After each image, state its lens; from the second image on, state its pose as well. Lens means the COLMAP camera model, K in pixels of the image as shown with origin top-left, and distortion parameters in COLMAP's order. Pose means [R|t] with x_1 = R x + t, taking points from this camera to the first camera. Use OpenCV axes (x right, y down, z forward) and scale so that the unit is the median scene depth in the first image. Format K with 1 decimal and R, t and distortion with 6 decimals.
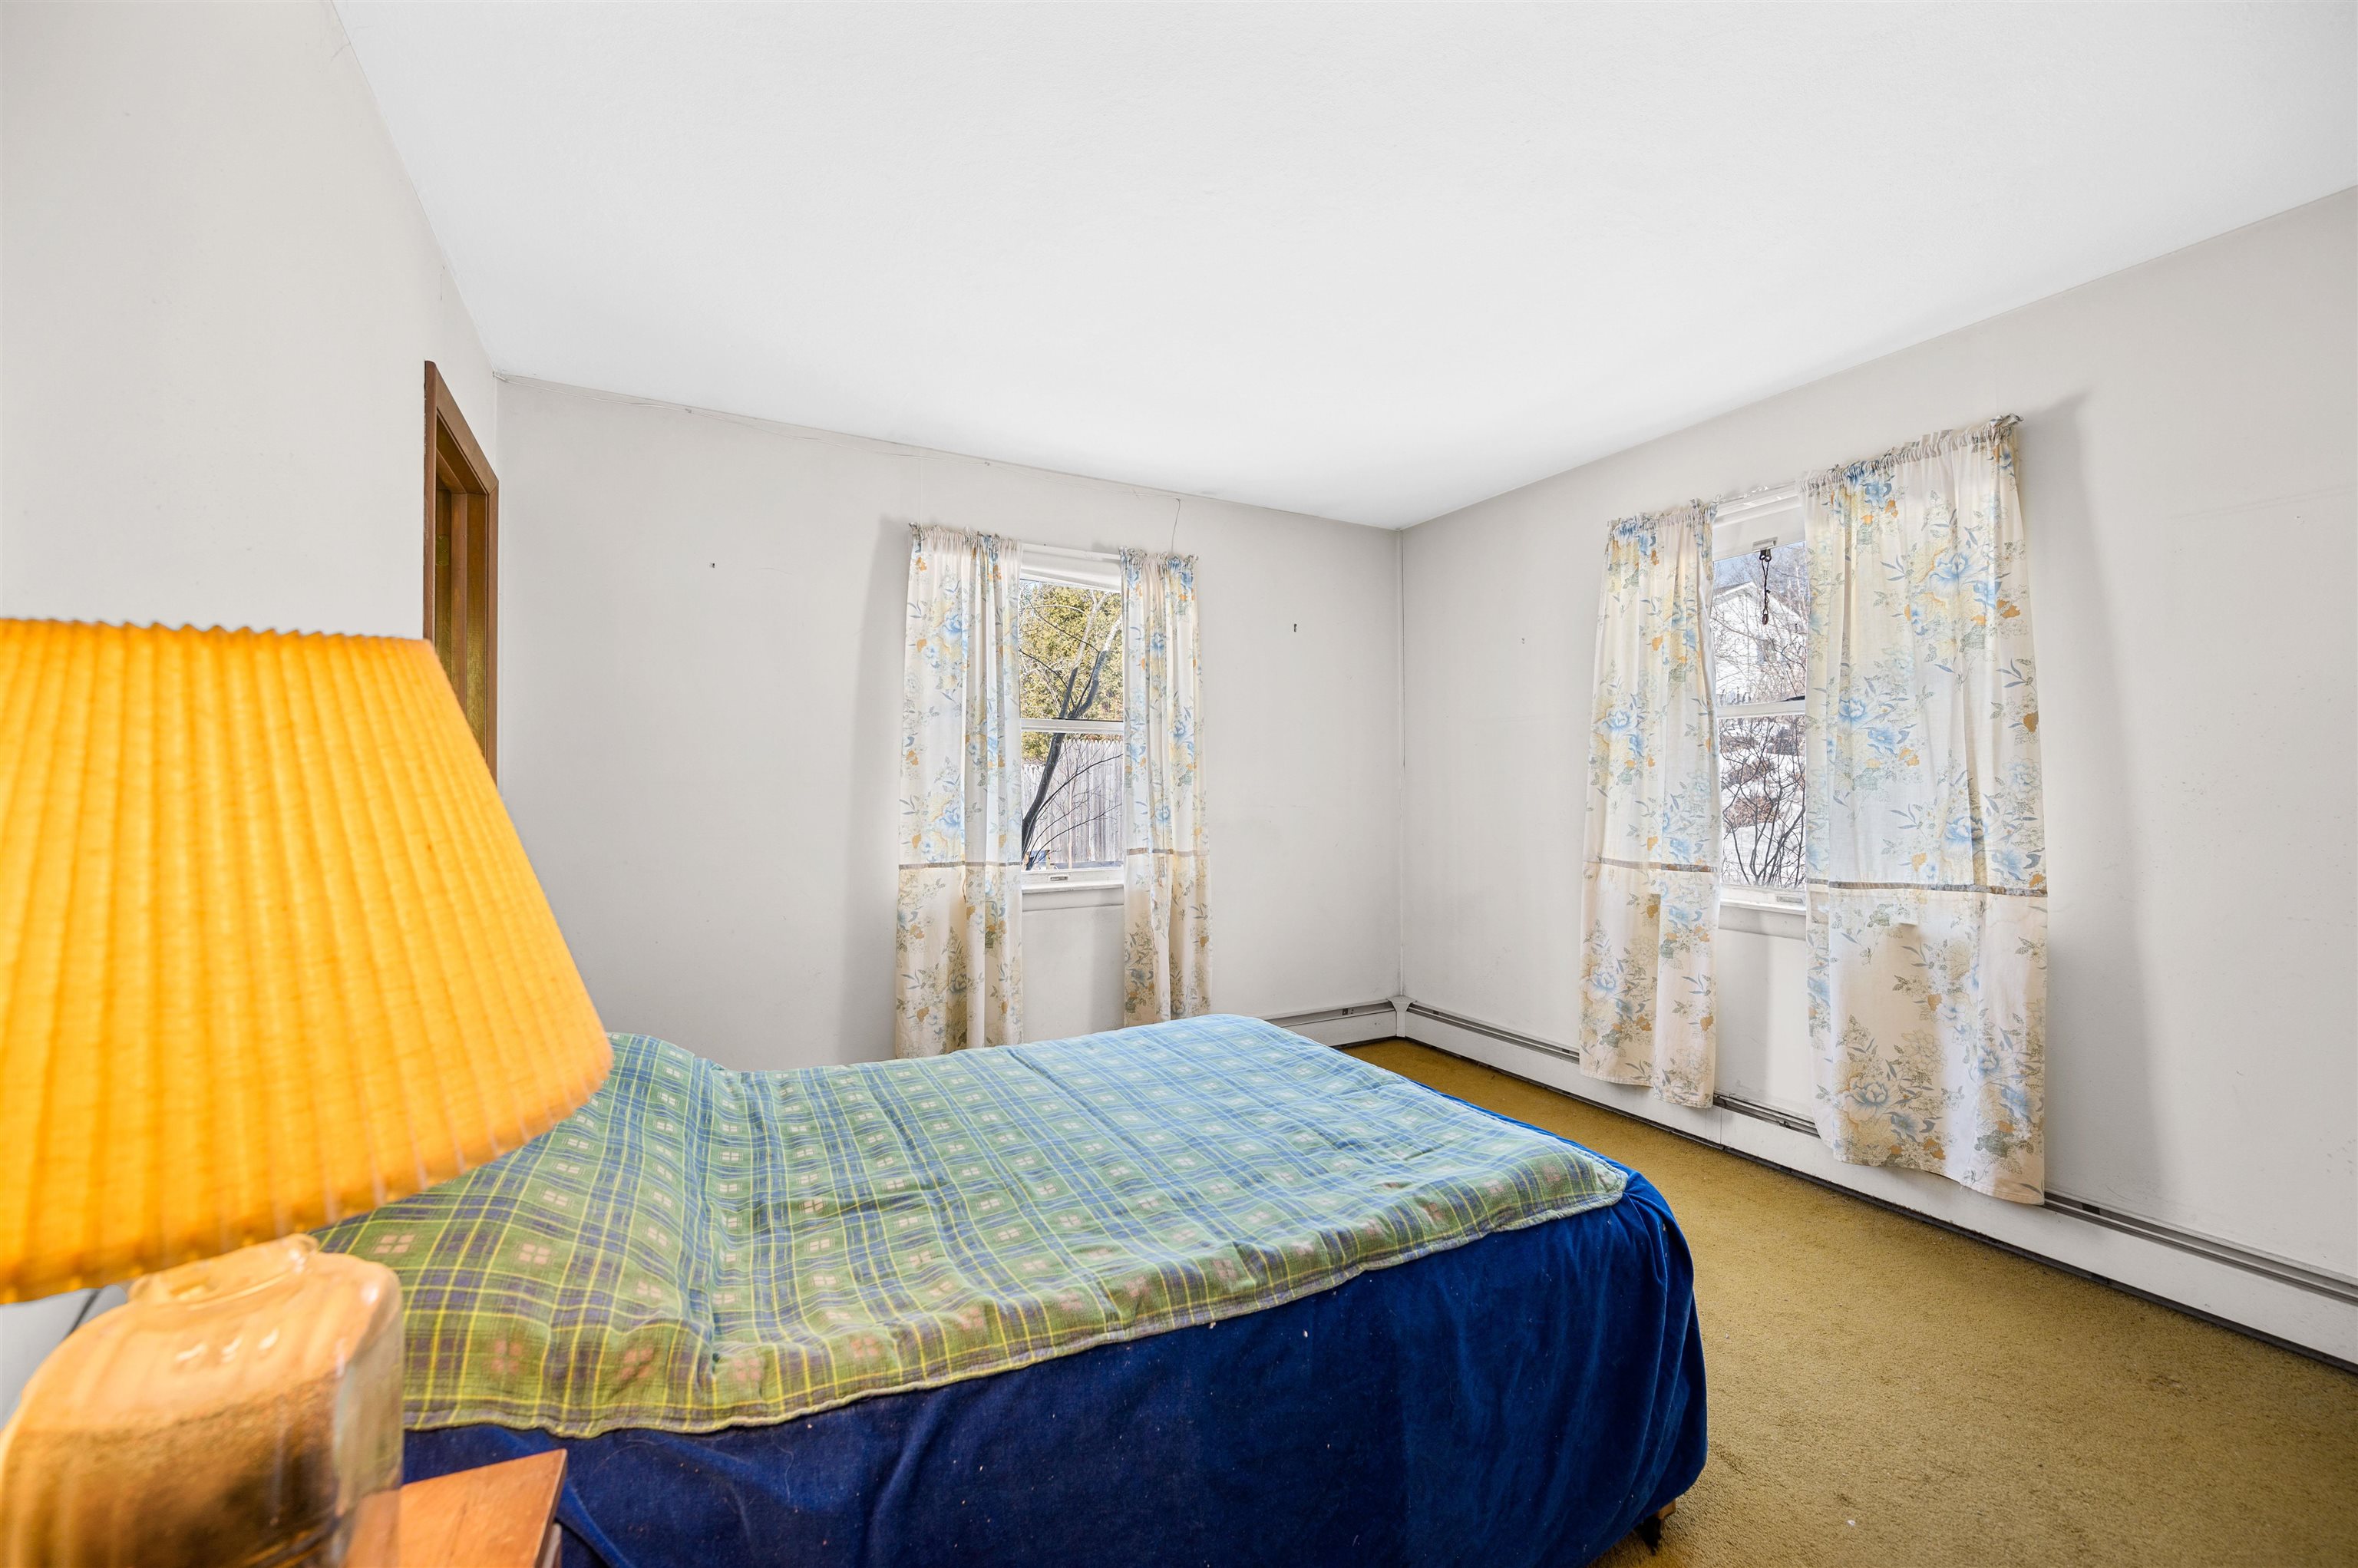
lens RADIAL K [[930.5, 0, 1172.3], [0, 930.5, 791.5], [0, 0, 1]] dist [-0.001694, -0.000266]
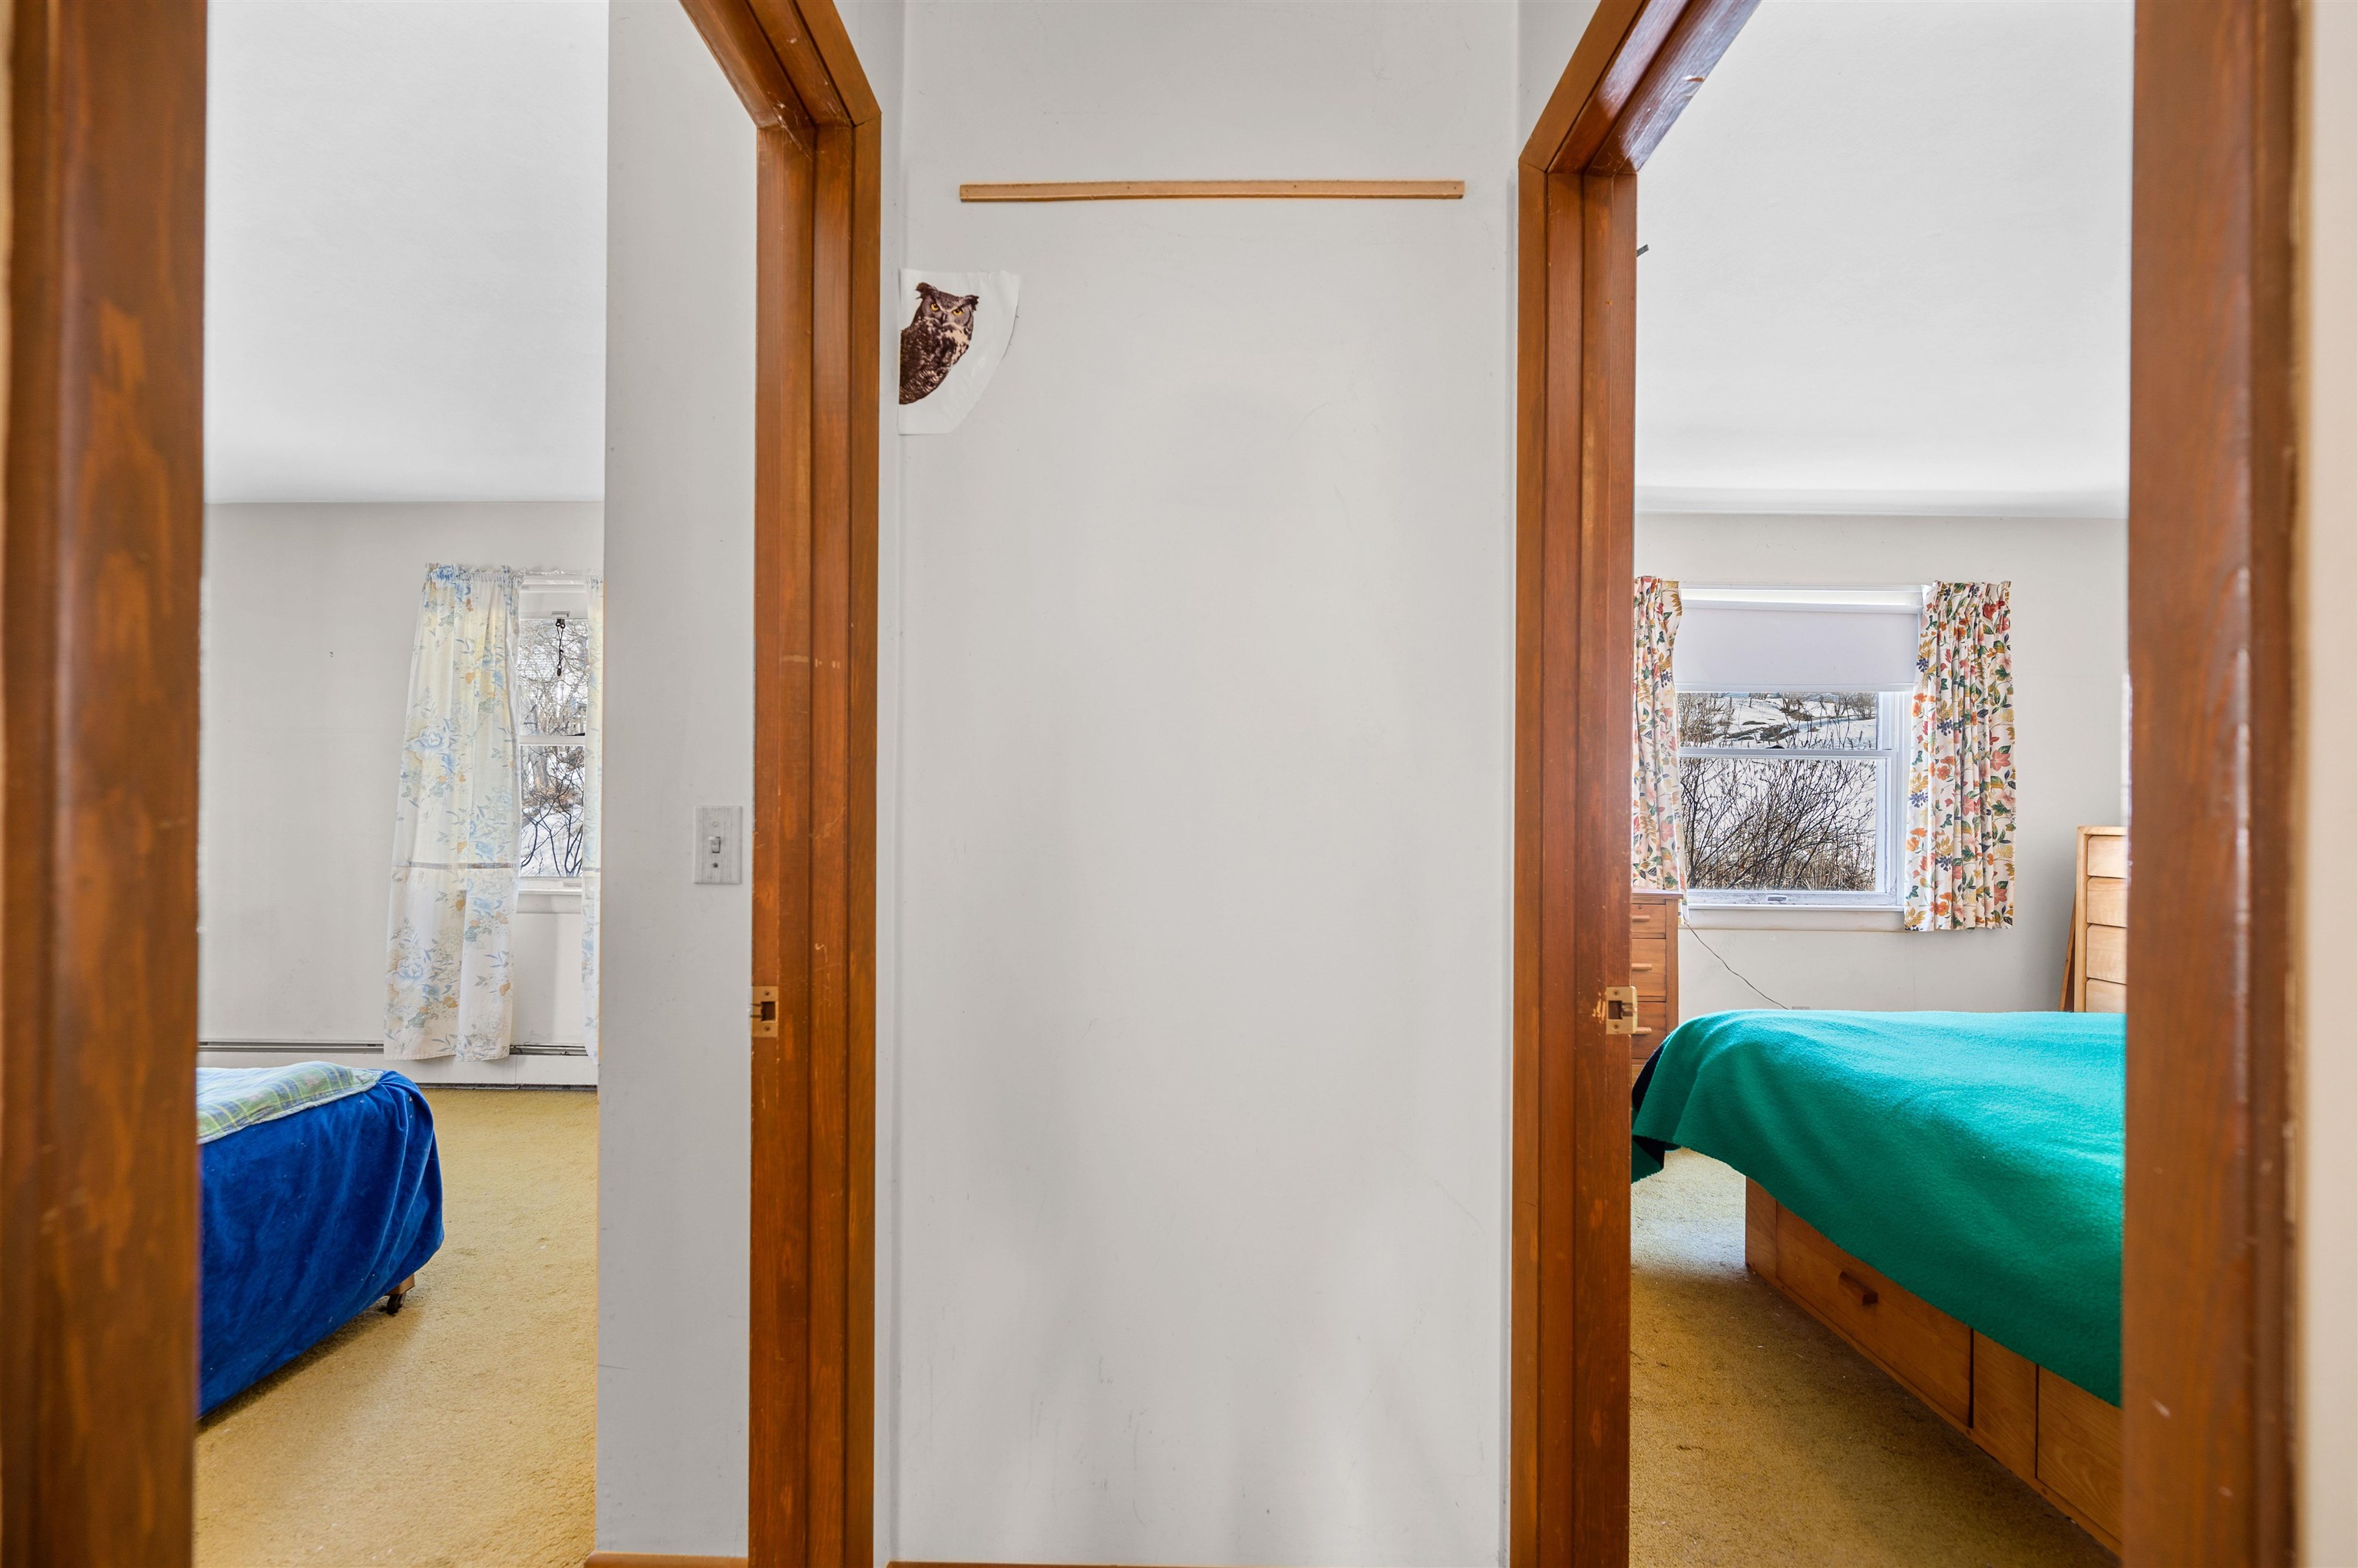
lens RADIAL K [[930.5, 0, 1172.3], [0, 930.5, 791.5], [0, 0, 1]] dist [-0.001694, -0.000266]
pose [[0.475942, 0.018265, 0.879287, -0.096690], [-0.005255, 0.999826, -0.017924, 0.001802], [-0.879461, 0.003910, 0.475955, -0.371313]]
